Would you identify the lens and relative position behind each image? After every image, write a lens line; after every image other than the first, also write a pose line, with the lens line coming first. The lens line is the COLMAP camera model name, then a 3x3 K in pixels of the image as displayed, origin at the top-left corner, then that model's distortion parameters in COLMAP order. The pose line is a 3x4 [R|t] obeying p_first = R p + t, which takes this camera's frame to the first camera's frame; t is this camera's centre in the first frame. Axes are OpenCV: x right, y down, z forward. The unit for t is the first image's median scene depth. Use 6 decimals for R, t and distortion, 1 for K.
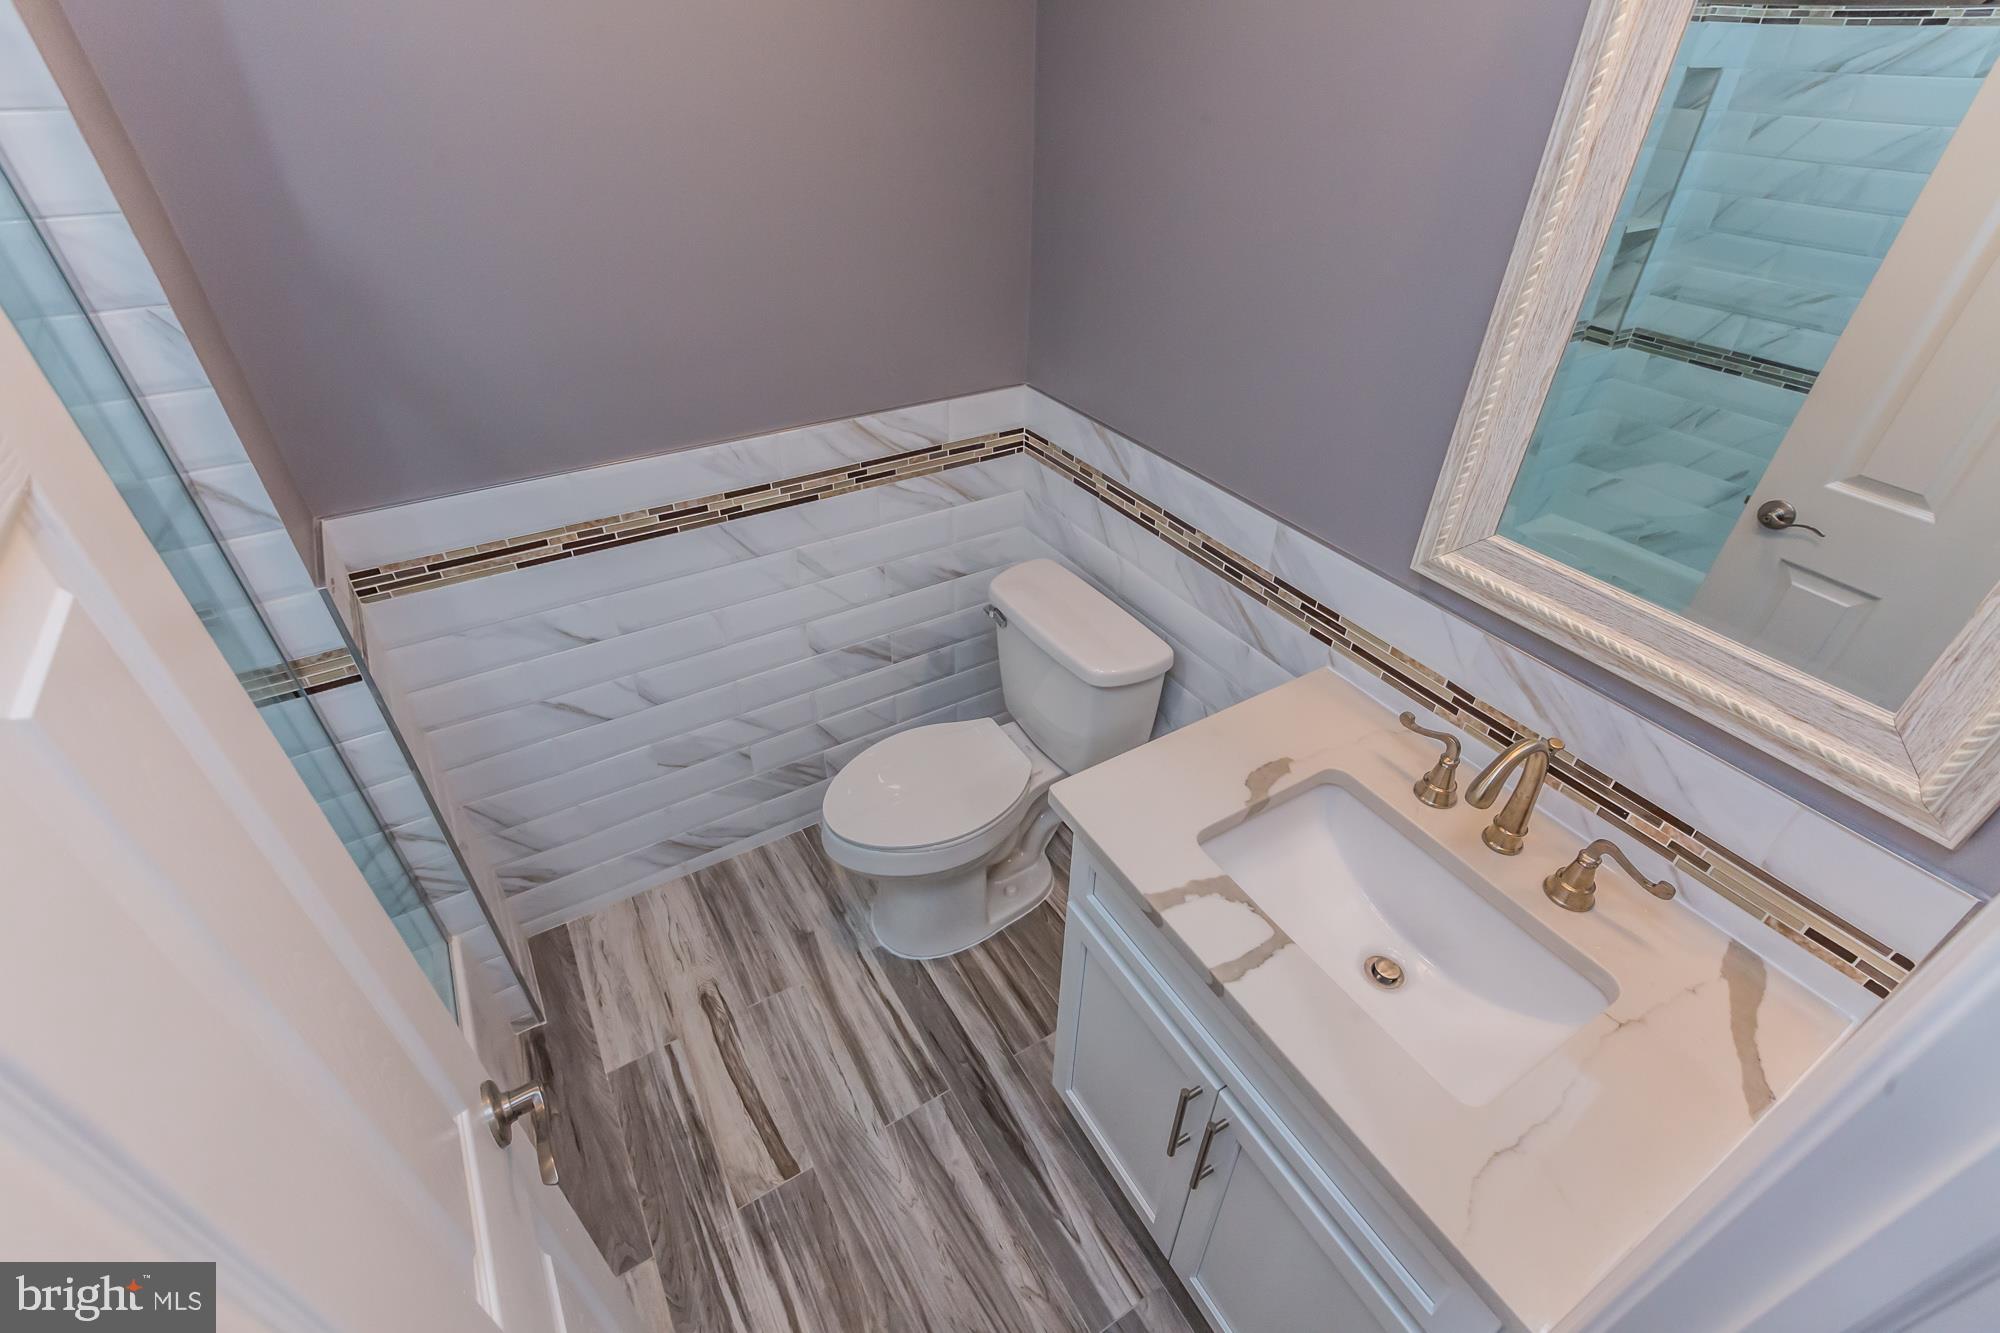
lens RADIAL K [[891.6, 0, 1006.7], [0, 891.6, 660.6], [0, 0, 1]] dist [0.002165, -0.000401]
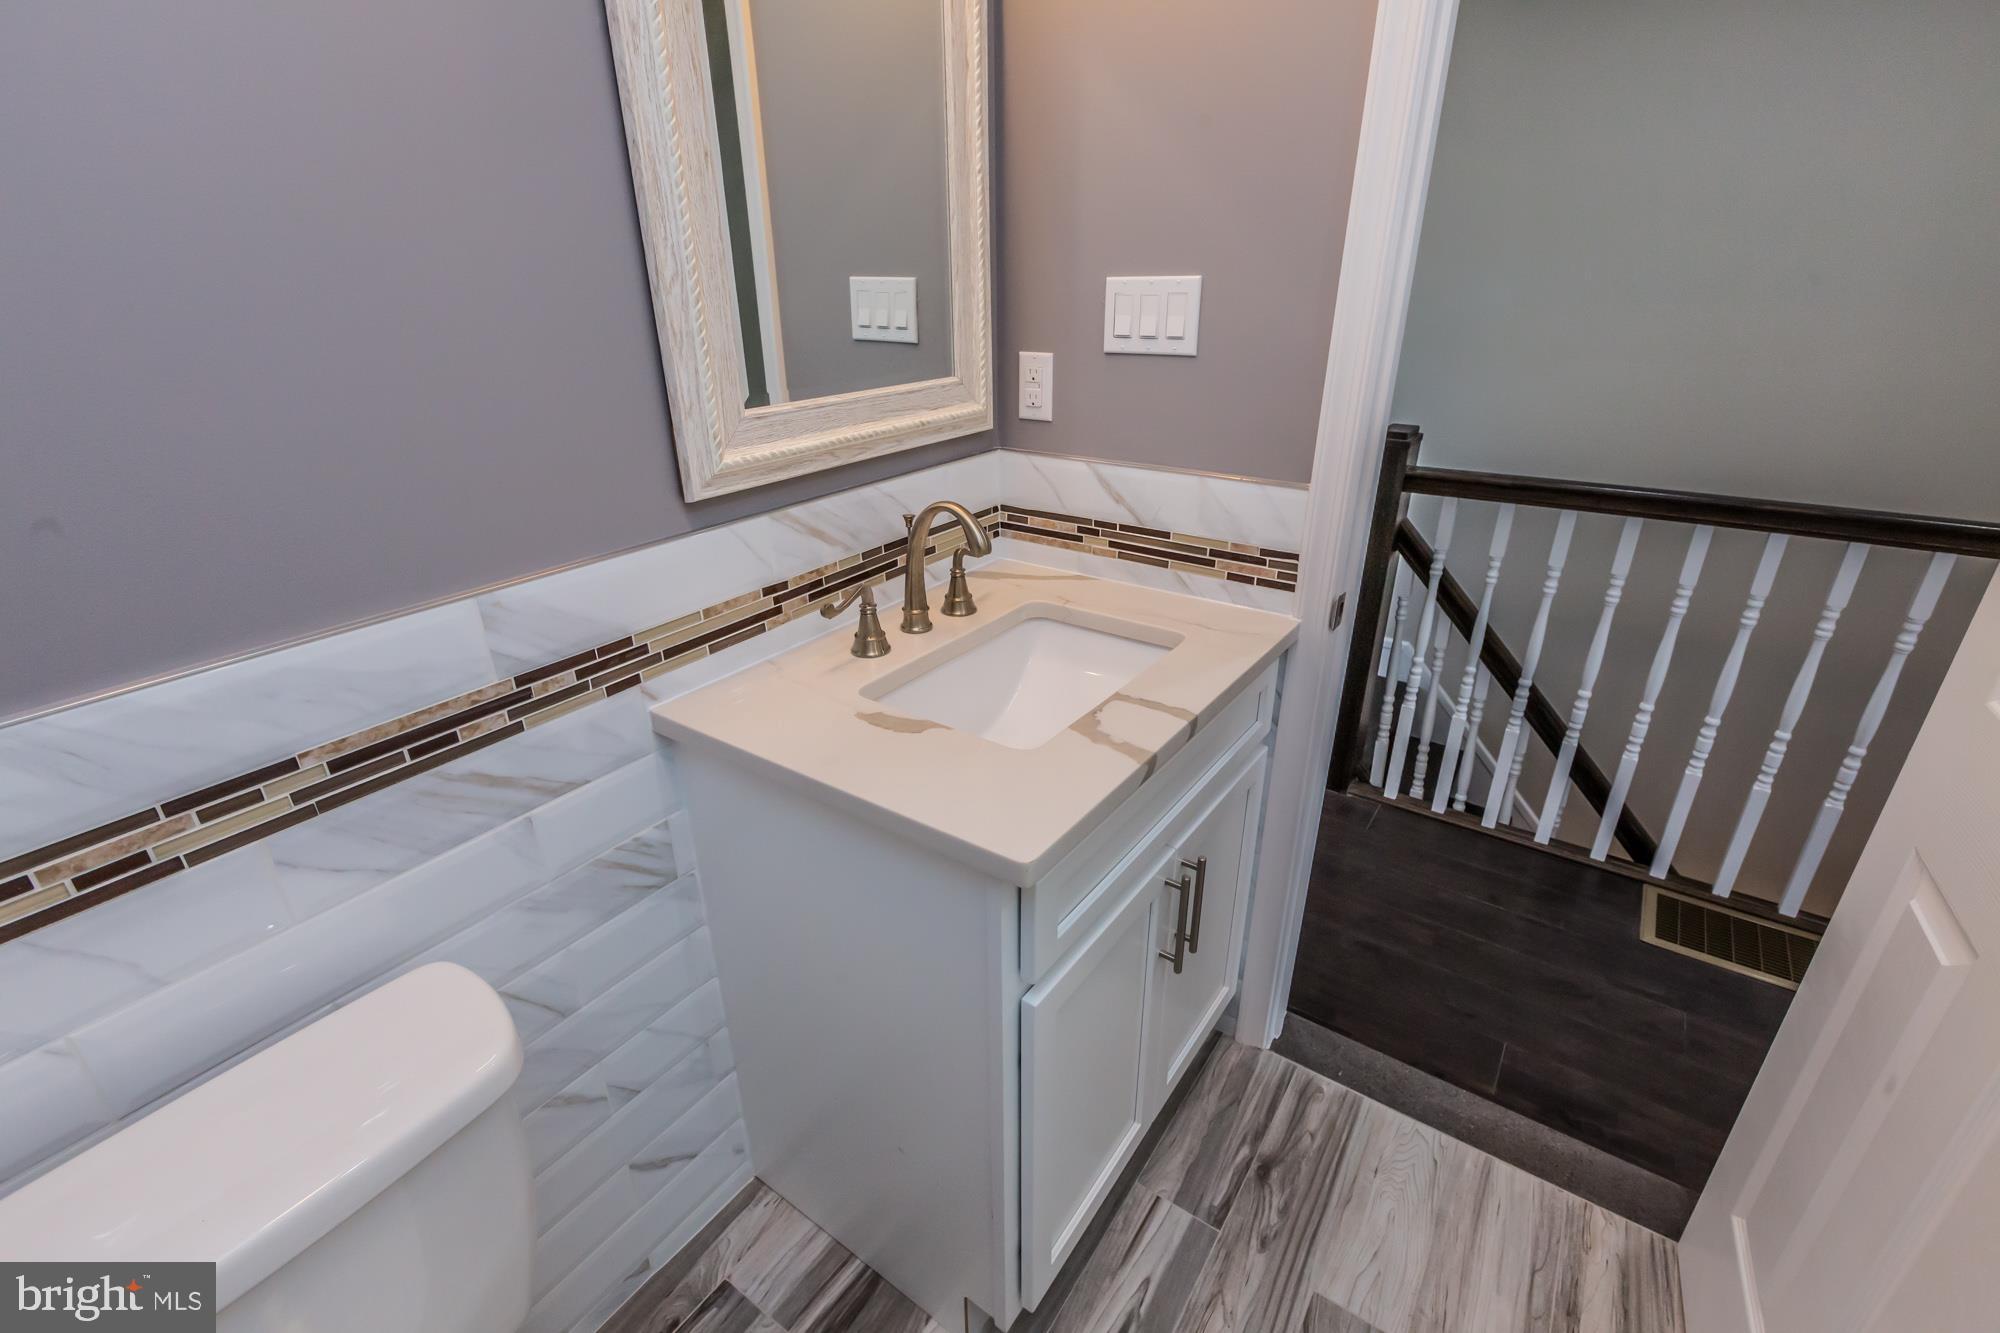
lens RADIAL K [[891.6, 0, 1006.7], [0, 891.6, 660.6], [0, 0, 1]] dist [0.002165, -0.000401]
pose [[-0.407429, -0.378585, 0.831069, -0.361280], [0.536766, 0.636967, 0.553312, -0.269590], [-0.738840, 0.671525, -0.056307, 0.795986]]
